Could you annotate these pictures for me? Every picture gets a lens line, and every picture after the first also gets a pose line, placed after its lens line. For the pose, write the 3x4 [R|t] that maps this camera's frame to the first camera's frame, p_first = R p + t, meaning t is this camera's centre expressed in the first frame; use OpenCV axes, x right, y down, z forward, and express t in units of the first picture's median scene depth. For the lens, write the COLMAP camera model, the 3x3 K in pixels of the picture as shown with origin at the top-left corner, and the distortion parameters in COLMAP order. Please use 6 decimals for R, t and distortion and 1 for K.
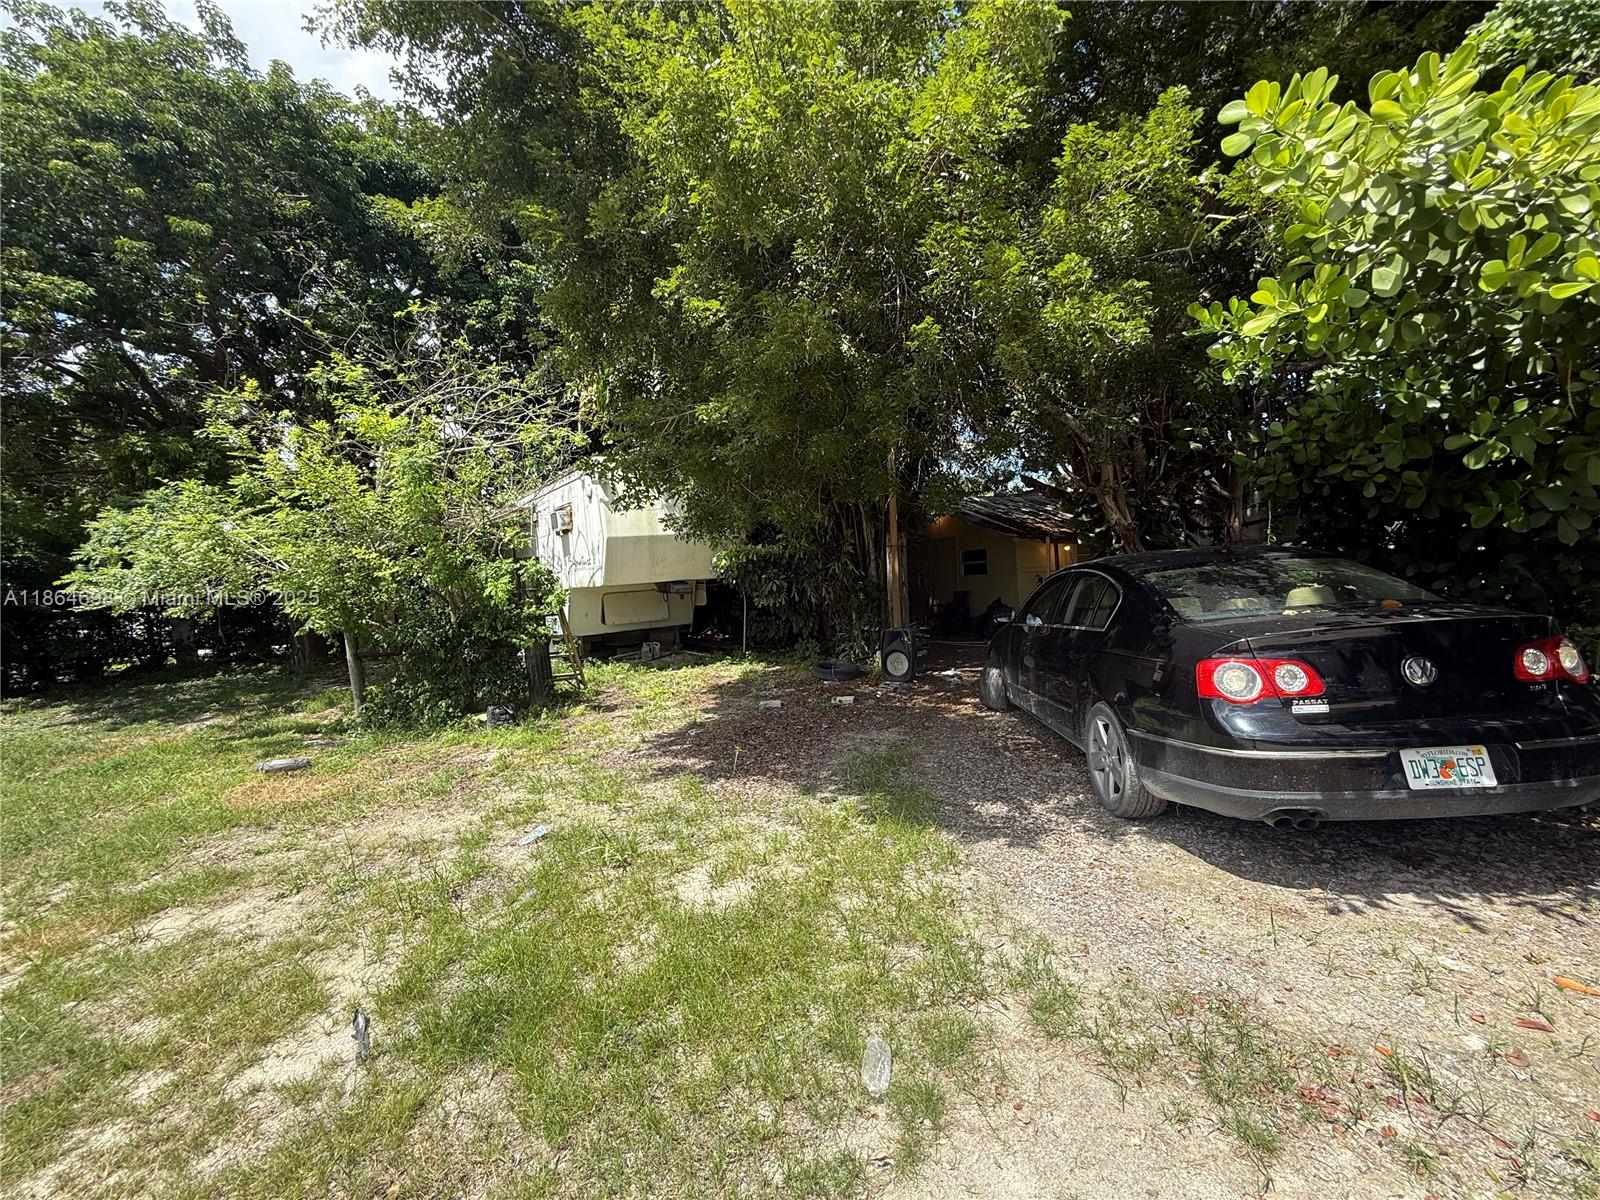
lens RADIAL K [[635.7, 0, 798.7], [0, 635.7, 600.0], [0, 0, 1]] dist [-0.001867, -0.000230]
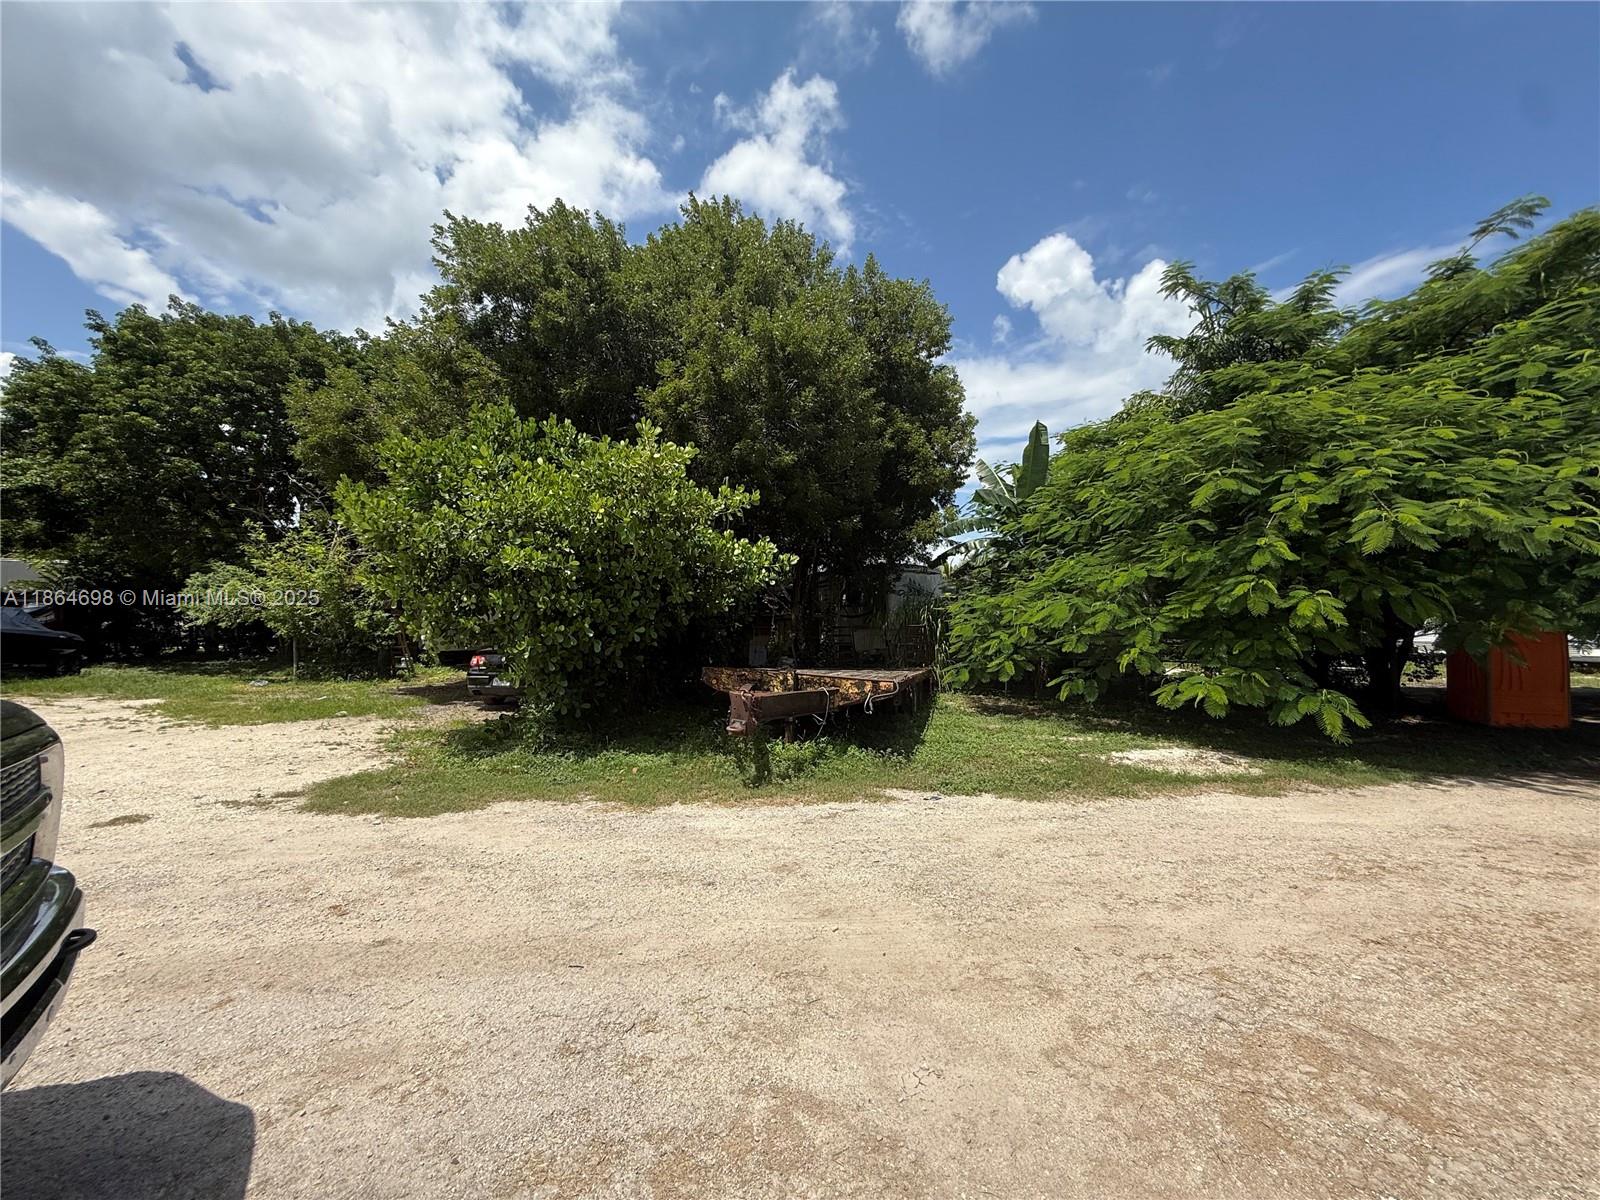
lens RADIAL K [[635.7, 0, 808.0], [0, 635.7, 601.9], [0, 0, 1]] dist [-0.001867, -0.000230]
pose [[0.996984, 0.077183, -0.008133, 1.074220], [-0.077578, 0.994093, -0.075899, -0.042545], [0.002226, 0.076301, 0.997082, -1.203112]]
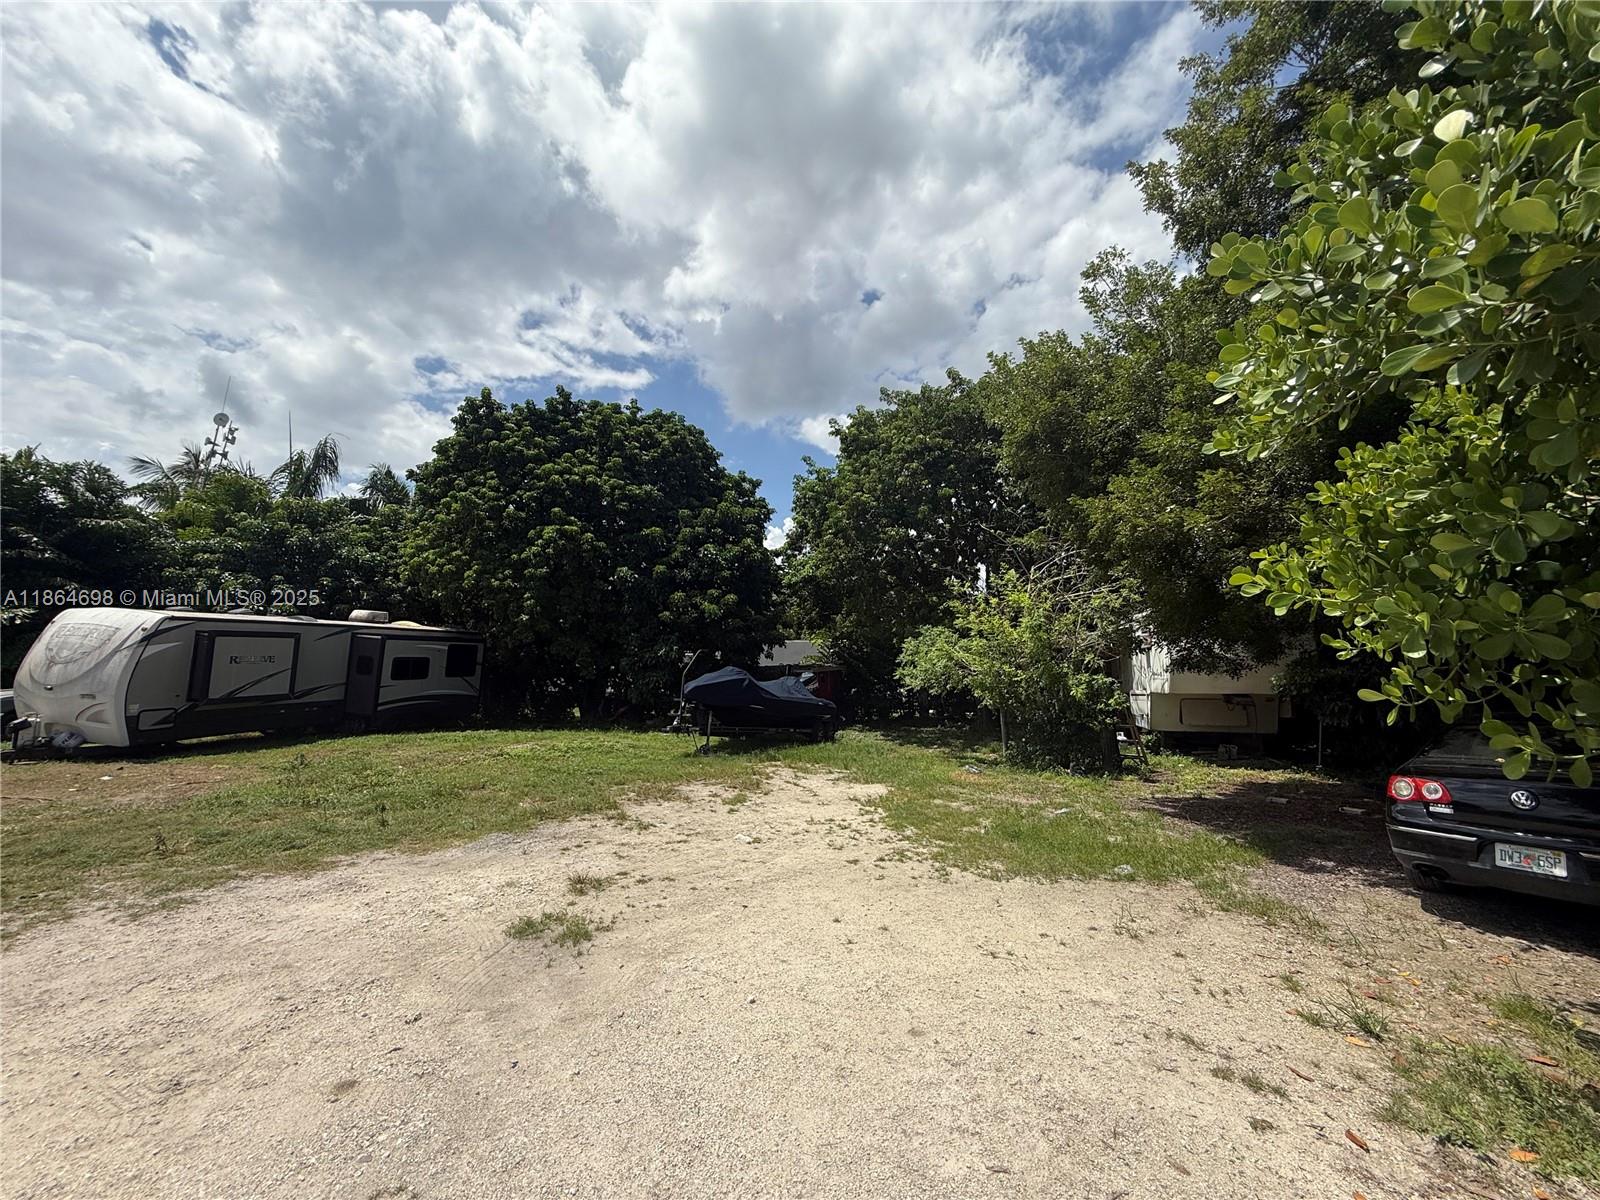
lens RADIAL K [[635.7, 0, 789.9], [0, 635.7, 595.1], [0, 0, 1]] dist [-0.001867, -0.000230]
pose [[0.571684, -0.041320, -0.819432, 0.436734], [-0.078133, 0.991451, -0.104504, -0.033501], [0.816745, 0.123767, 0.563568, -0.546083]]
